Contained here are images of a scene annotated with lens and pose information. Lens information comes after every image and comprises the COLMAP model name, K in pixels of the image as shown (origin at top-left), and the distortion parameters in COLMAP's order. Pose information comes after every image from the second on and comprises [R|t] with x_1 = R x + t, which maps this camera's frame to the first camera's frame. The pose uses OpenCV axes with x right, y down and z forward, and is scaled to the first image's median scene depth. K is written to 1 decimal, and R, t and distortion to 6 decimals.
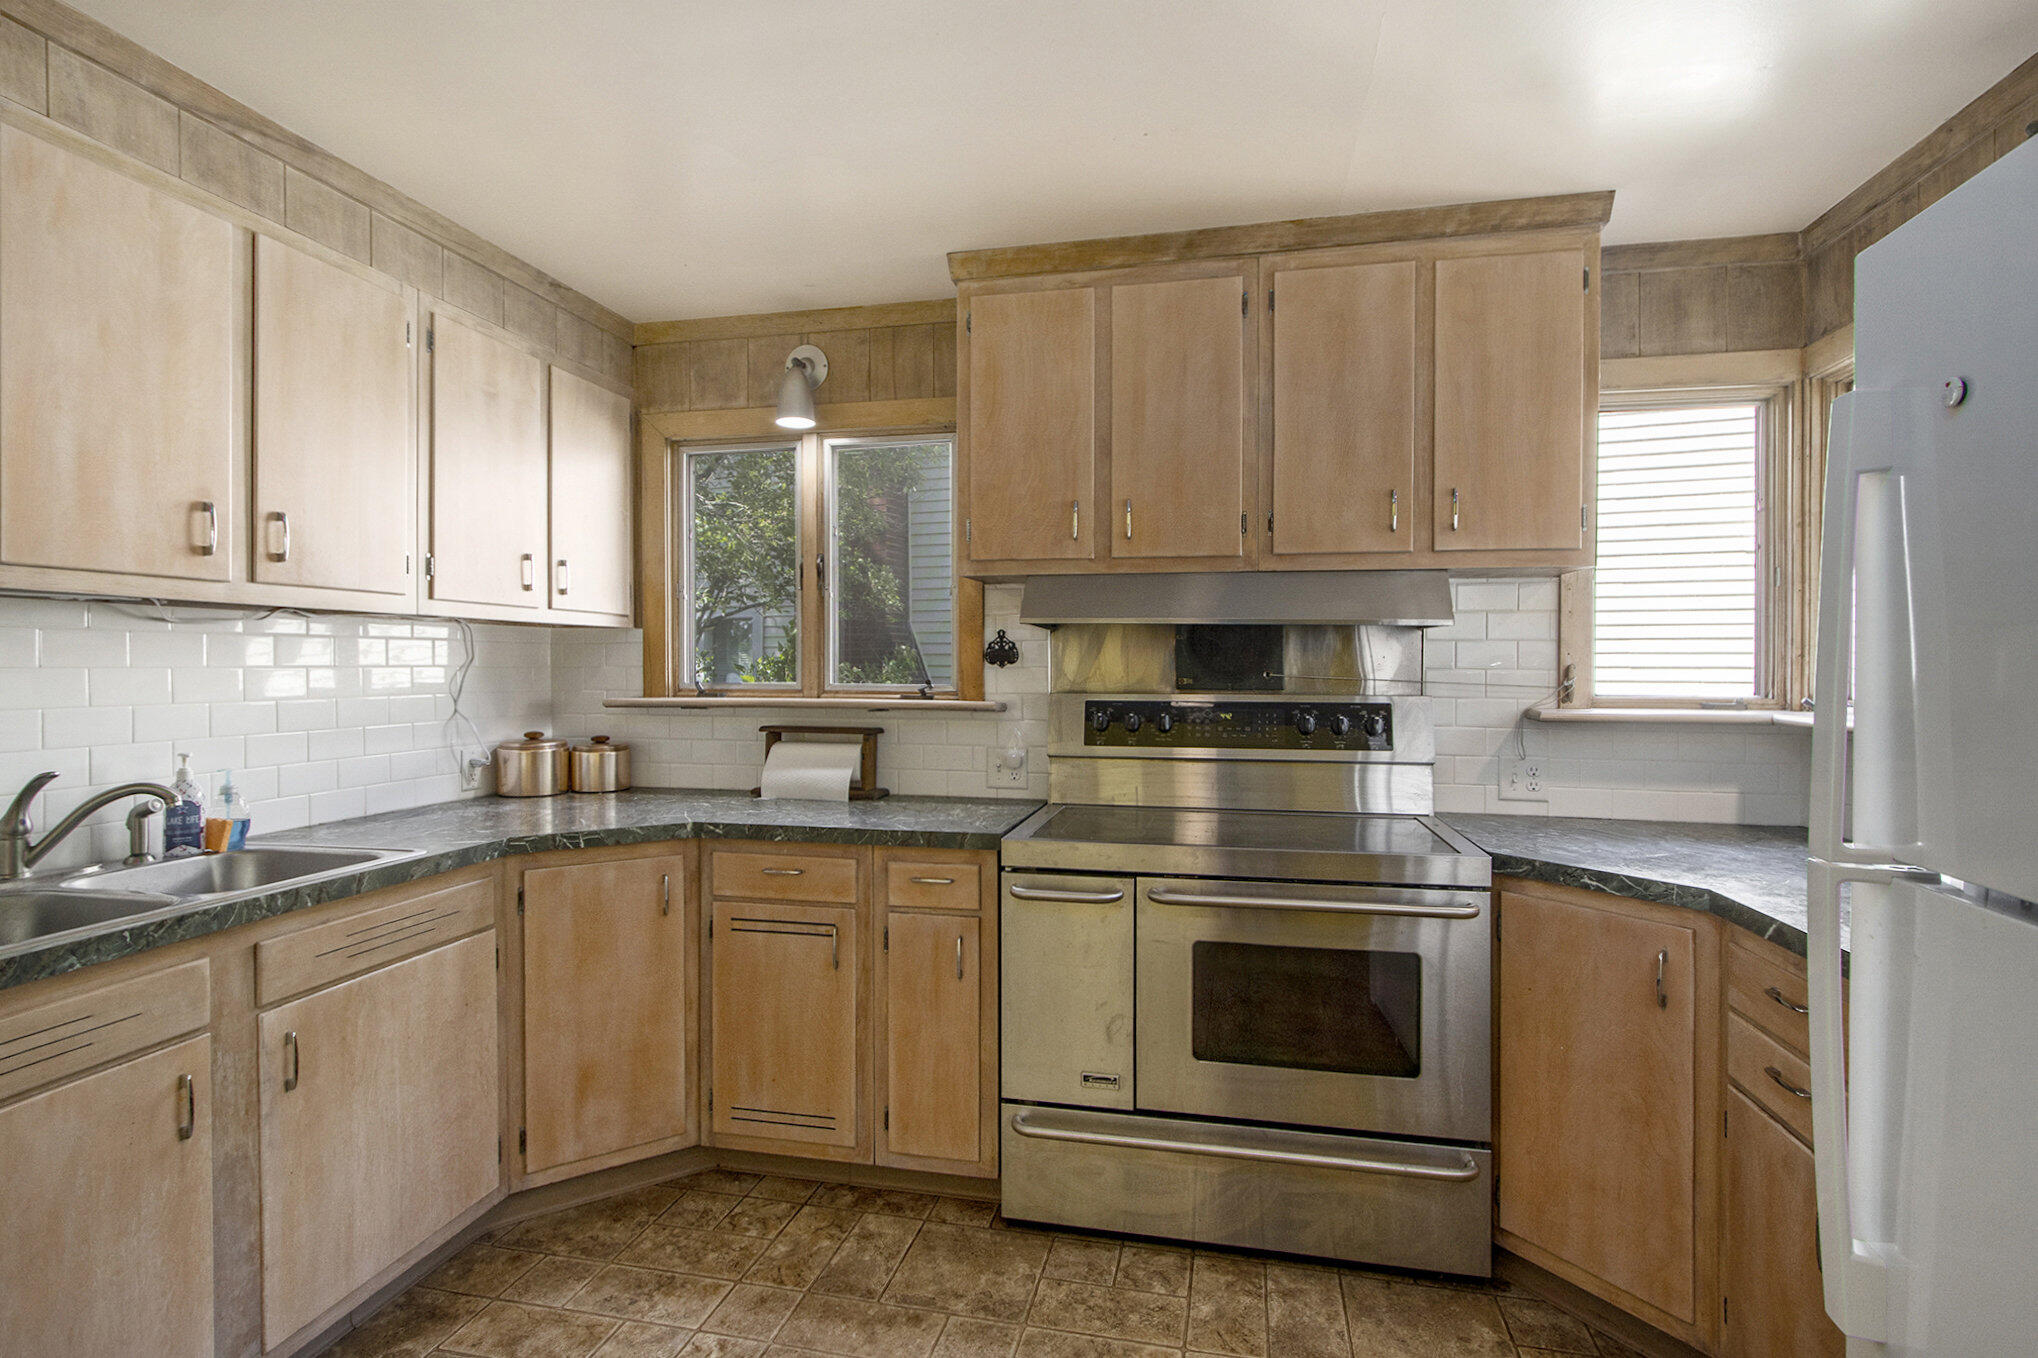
lens RADIAL K [[945.1, 0, 1029.5], [0, 945.1, 677.1], [0, 0, 1]] dist [-0.018001, 0.001093]
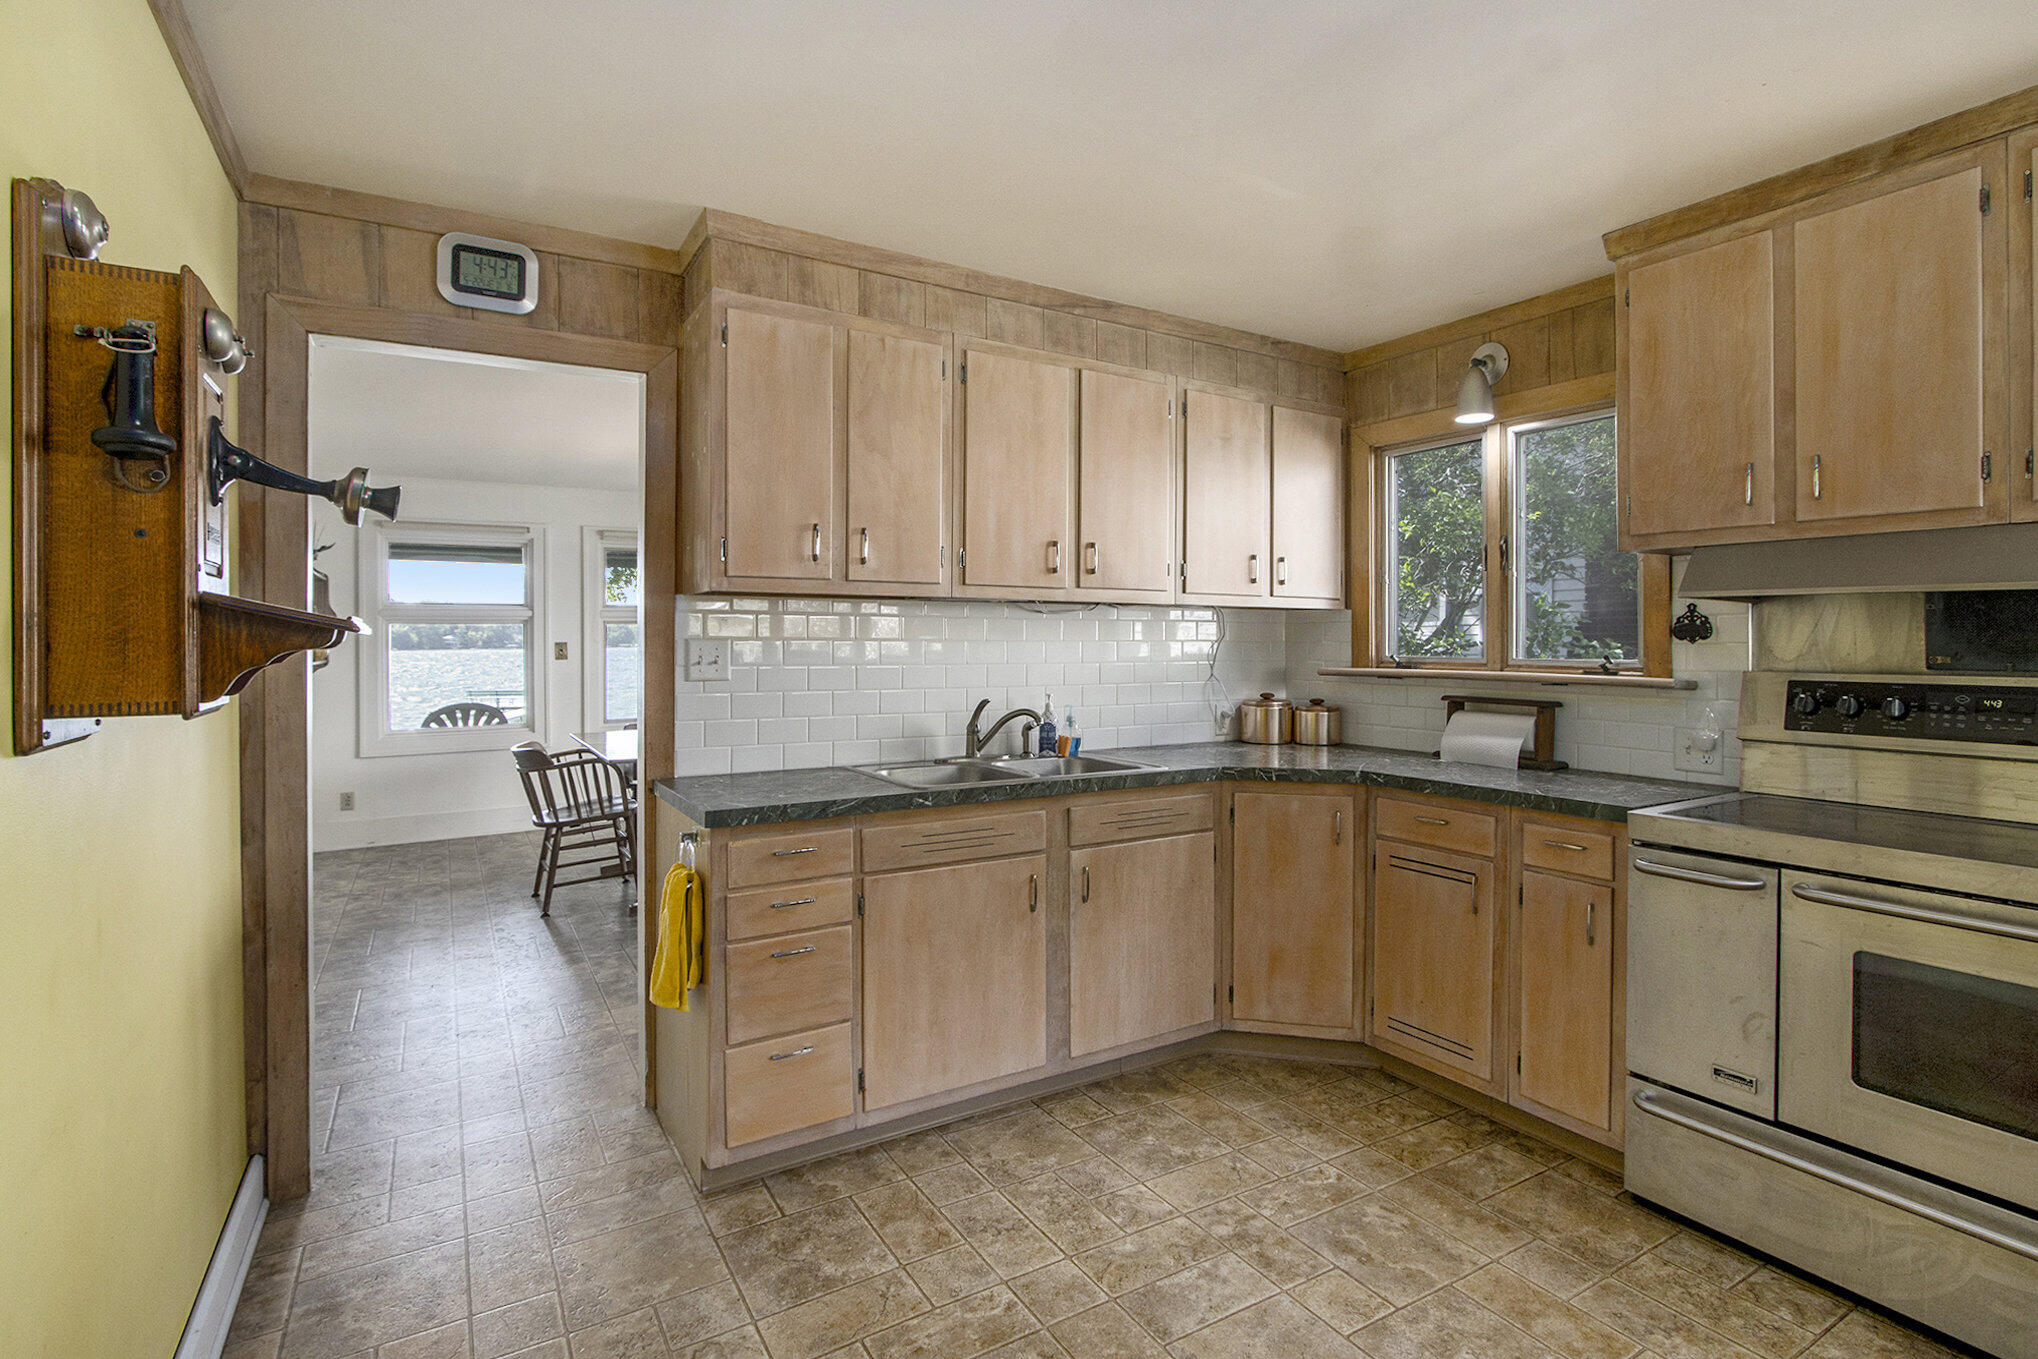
lens RADIAL K [[978.8, 0, 1049.2], [0, 978.8, 640.6], [0, 0, 1]] dist [-0.017973, 0.000349]
pose [[0.697513, 0.000885, -0.716572, 0.264206], [-0.011647, 0.999881, -0.010102, 0.005307], [0.716478, 0.015392, 0.697440, -0.161738]]
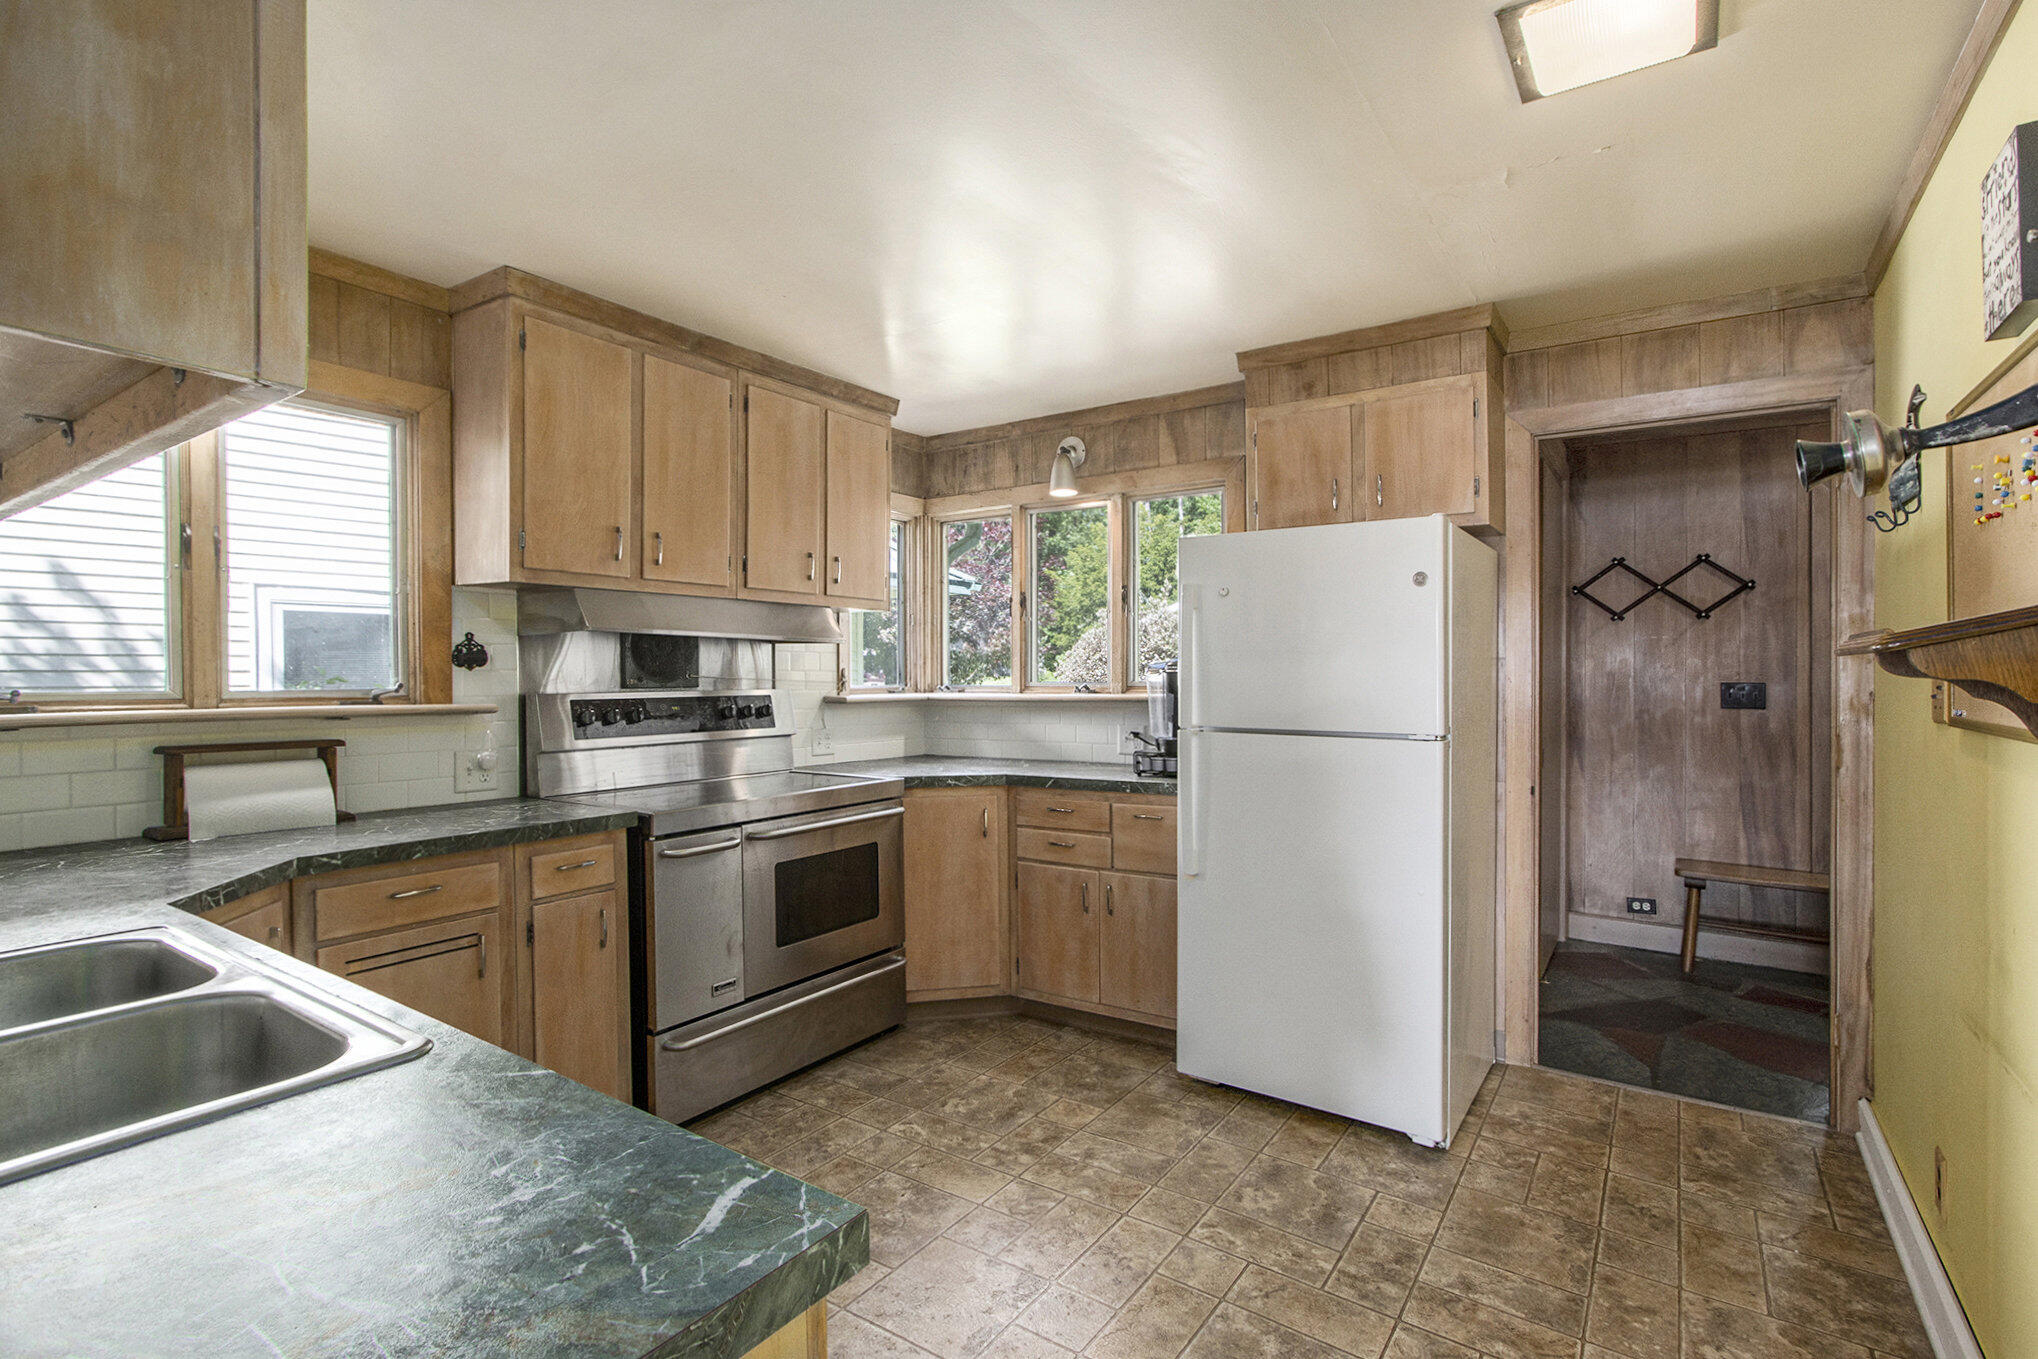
lens RADIAL K [[955.9, 0, 1014.2], [0, 955.9, 674.2], [0, 0, 1]] dist [-0.000956, 0.000147]
pose [[0.383658, -0.003722, 0.923468, -0.900286], [0.011305, 0.999936, -0.000667, 0.001195], [-0.923406, 0.010696, 0.383675, 0.104370]]
